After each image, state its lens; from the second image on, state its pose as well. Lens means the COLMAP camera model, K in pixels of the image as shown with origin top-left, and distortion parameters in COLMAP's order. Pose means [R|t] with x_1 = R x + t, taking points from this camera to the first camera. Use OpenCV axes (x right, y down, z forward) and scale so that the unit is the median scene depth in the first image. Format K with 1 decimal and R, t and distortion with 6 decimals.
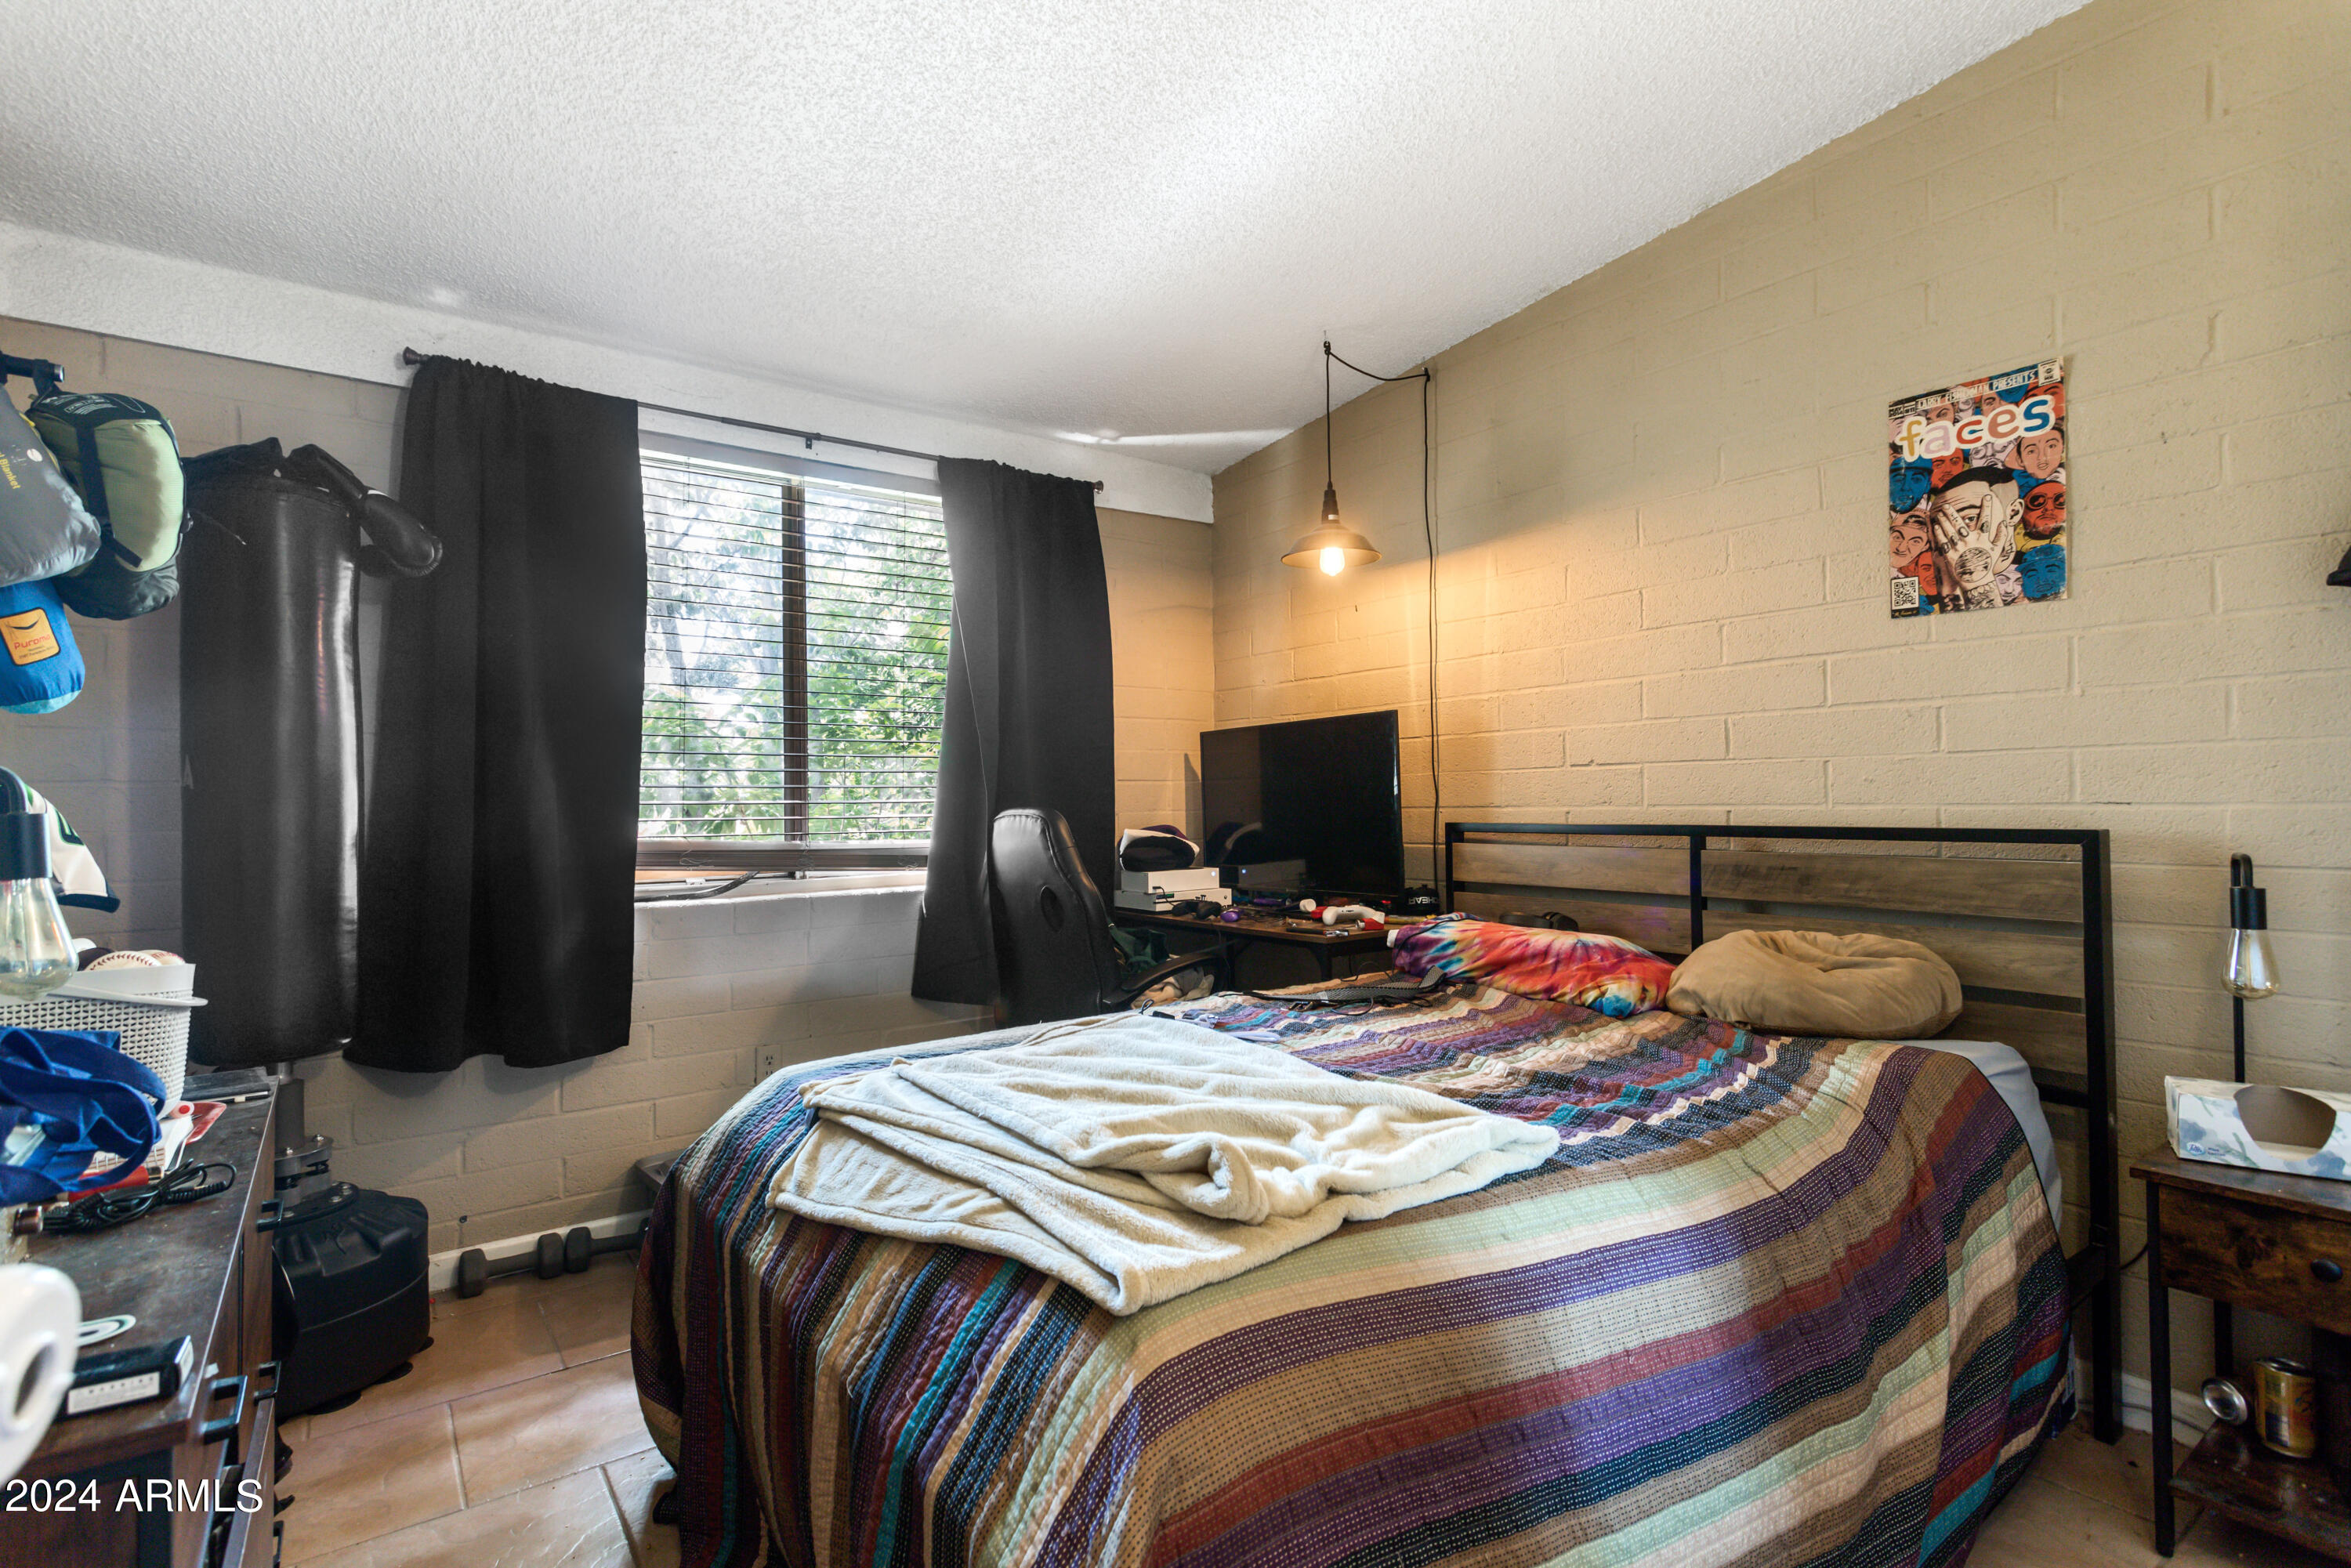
lens RADIAL K [[1137.1, 0, 1173.2], [0, 1137.1, 785.8], [0, 0, 1]] dist [0.010761, -0.000452]
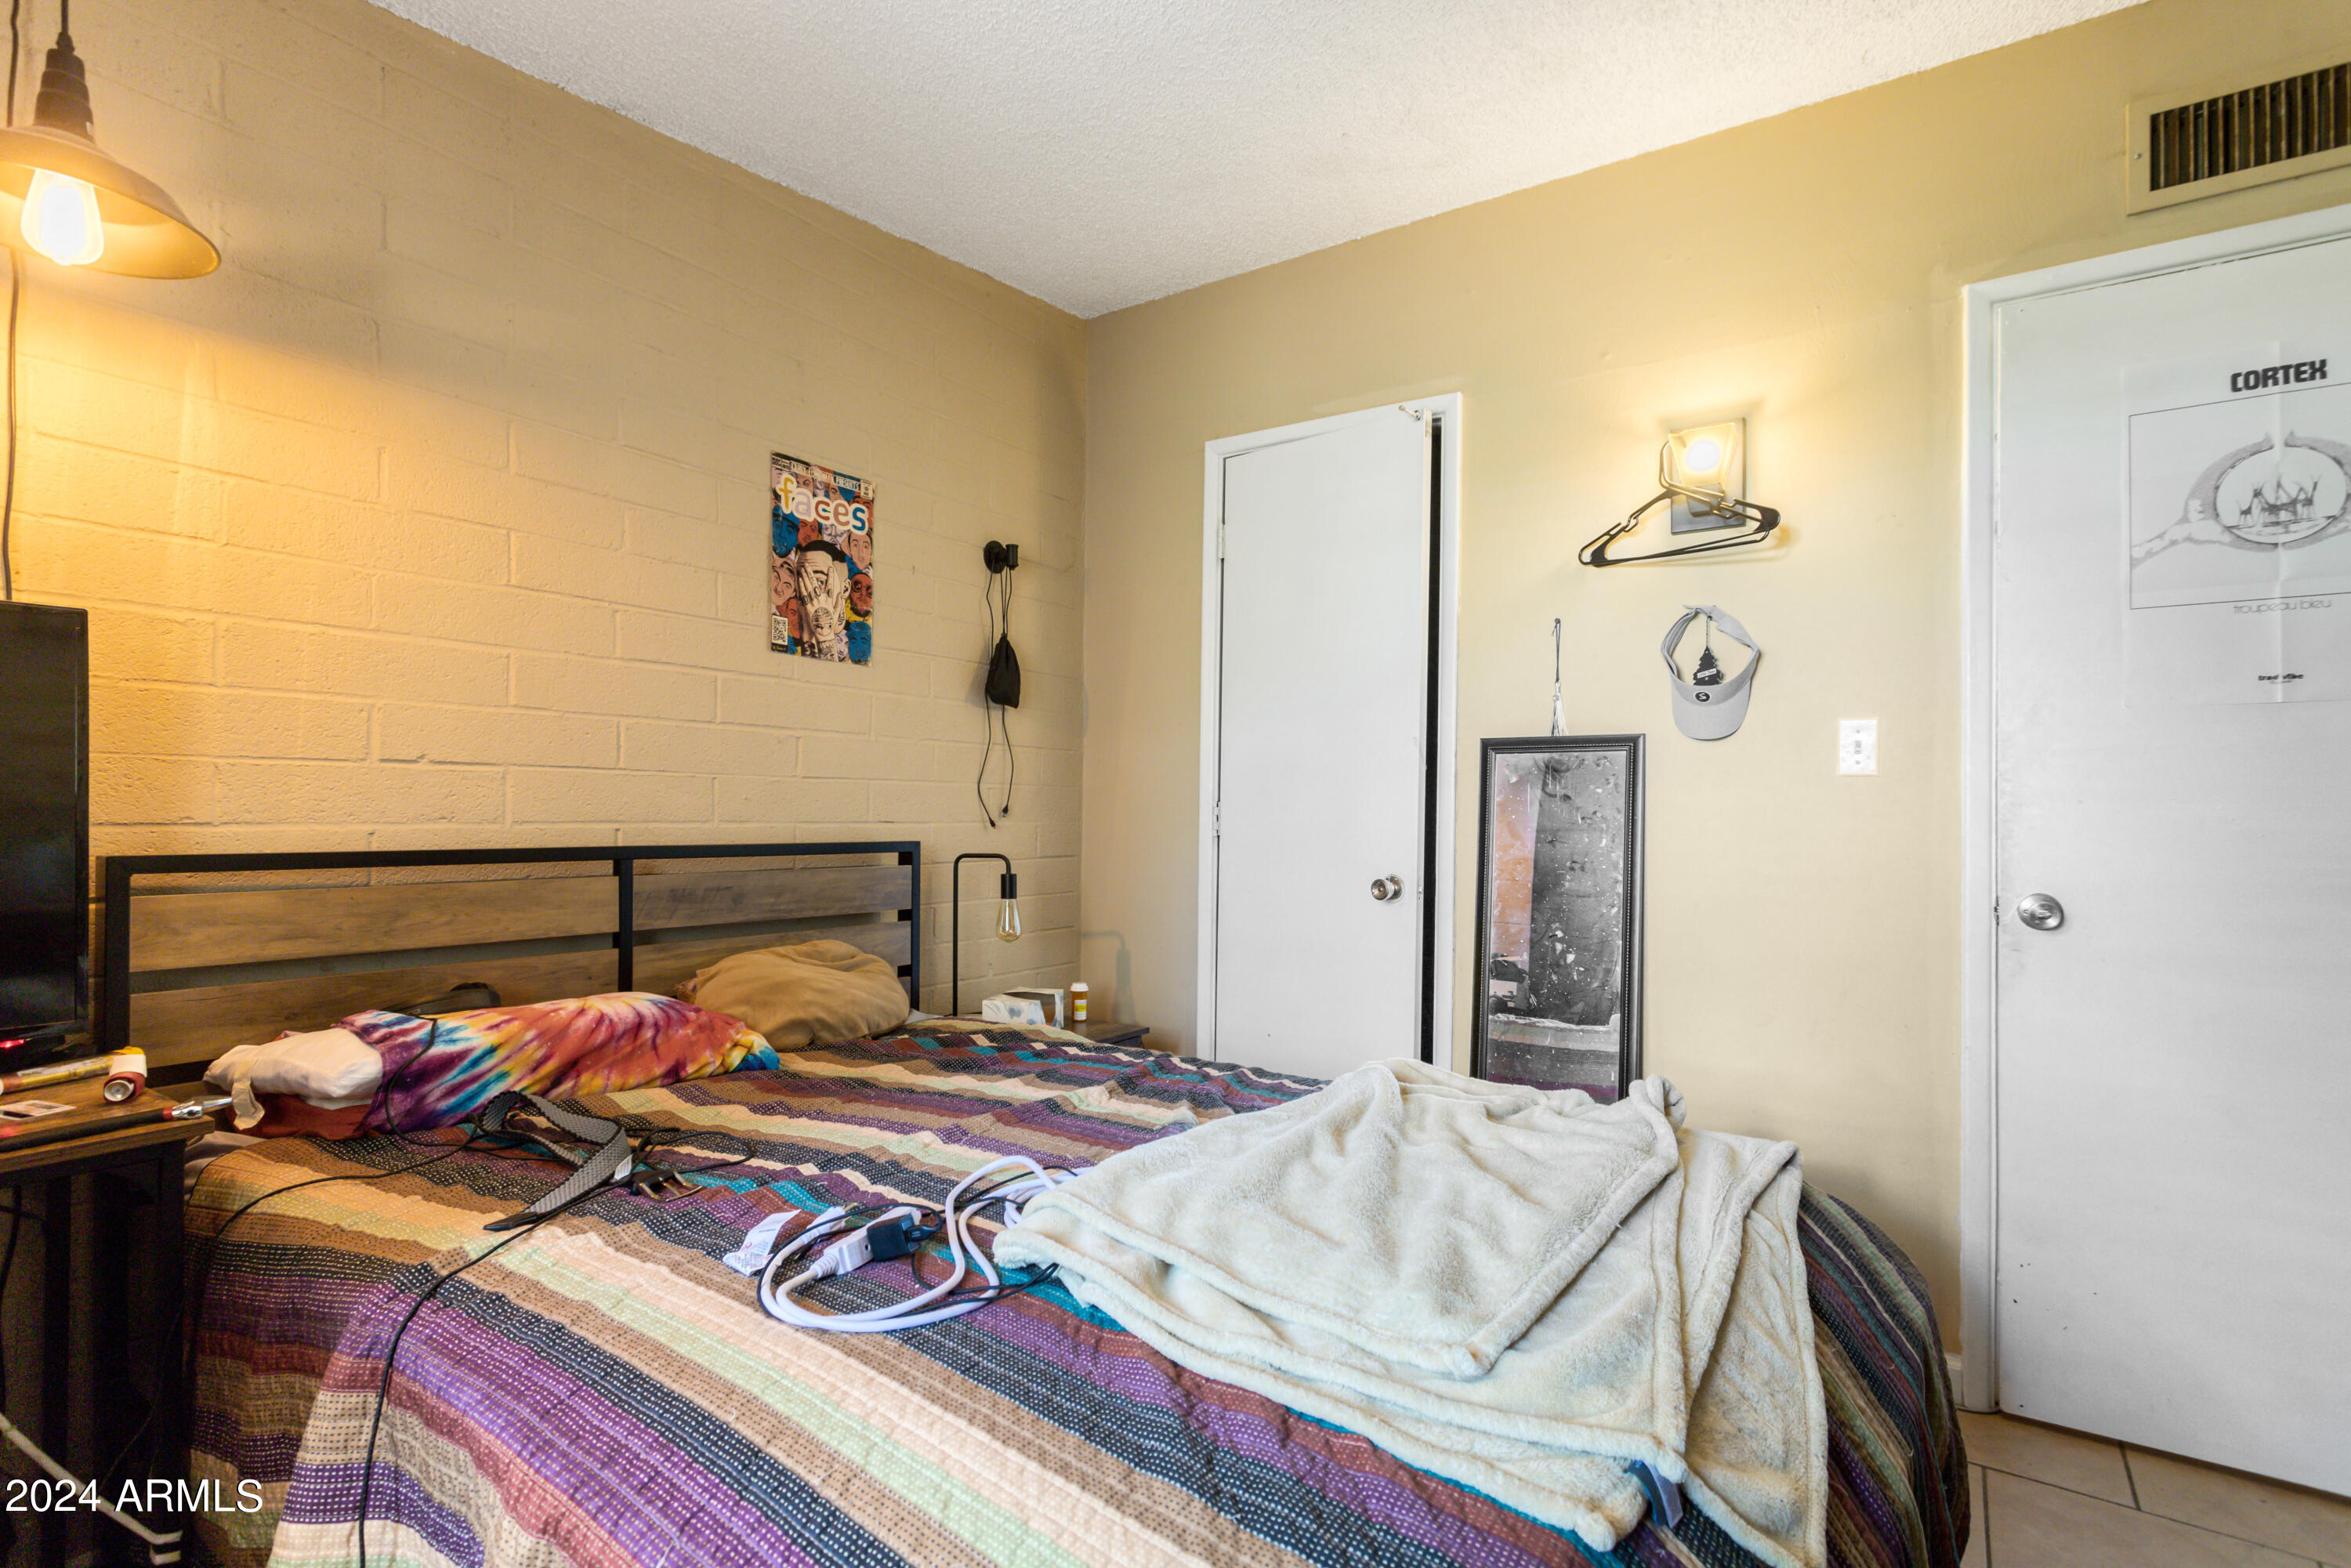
lens RADIAL K [[1137.1, 0, 1168.8], [0, 1137.1, 808.3], [0, 0, 1]] dist [0.010761, -0.000452]
pose [[-0.331721, 0.017928, 0.943207, -0.521928], [-0.013926, 0.999617, -0.023897, 0.024050], [-0.943275, -0.021062, -0.331345, 1.023769]]
